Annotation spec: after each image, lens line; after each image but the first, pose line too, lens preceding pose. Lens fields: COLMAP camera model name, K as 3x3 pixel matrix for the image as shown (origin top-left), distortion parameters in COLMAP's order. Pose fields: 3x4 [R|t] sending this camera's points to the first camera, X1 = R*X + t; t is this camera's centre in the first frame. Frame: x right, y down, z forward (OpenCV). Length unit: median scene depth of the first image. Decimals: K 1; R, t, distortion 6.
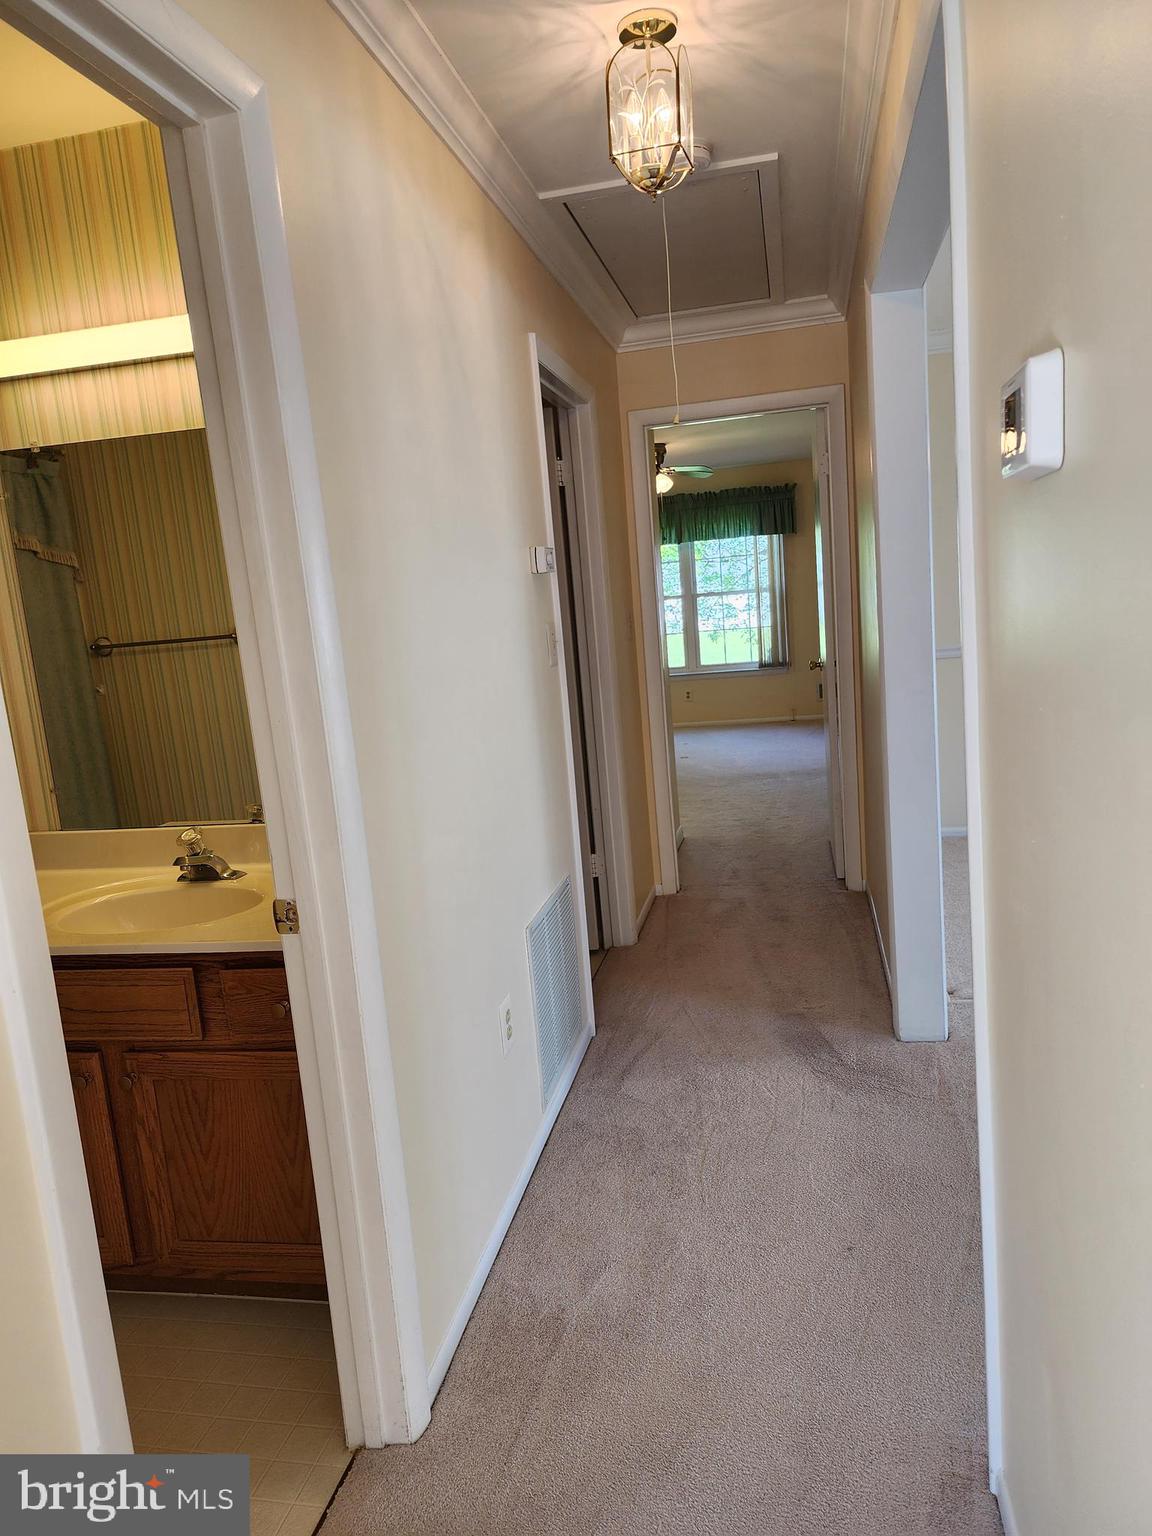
lens RADIAL K [[1015.0, 0, 573.2], [0, 1015.0, 767.2], [0, 0, 1]] dist [0.069946, -0.060061]
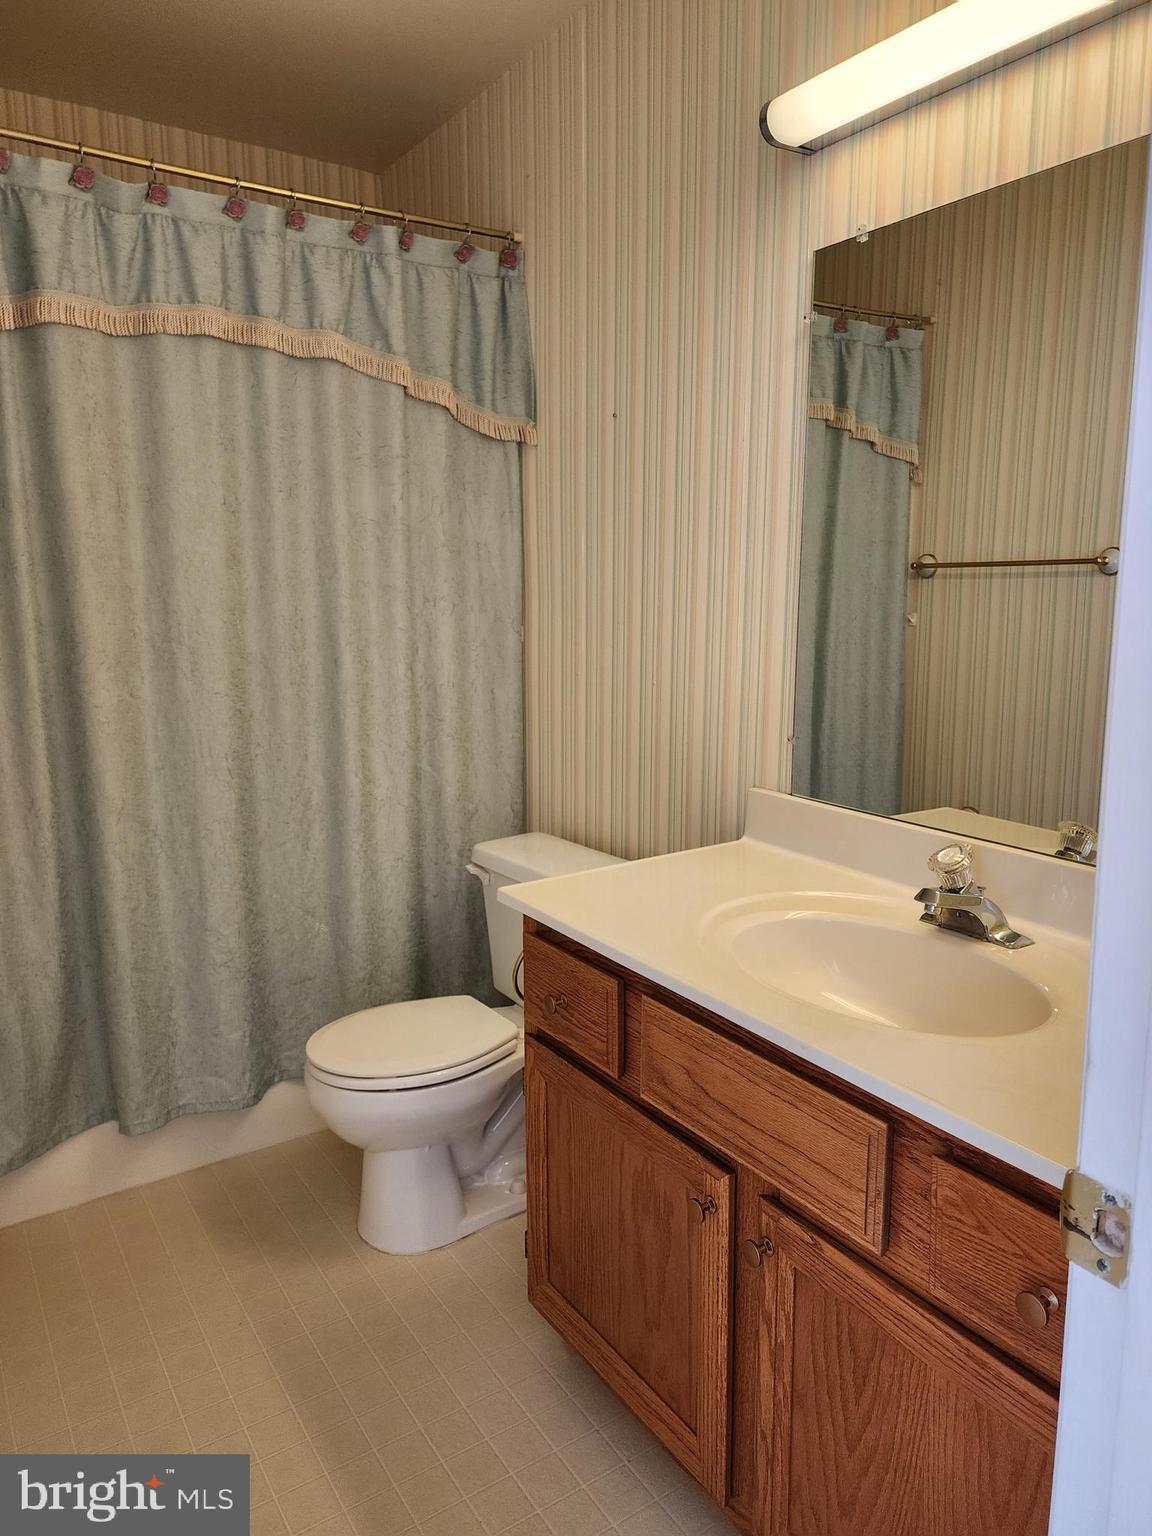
lens RADIAL K [[1015.0, 0, 589.7], [0, 1015.0, 762.4], [0, 0, 1]] dist [0.069946, -0.060061]
pose [[0.715016, 0.199492, -0.670042, -0.132936], [-0.169611, 0.979289, 0.110569, -0.018101], [0.678222, 0.034588, 0.734043, 0.408000]]
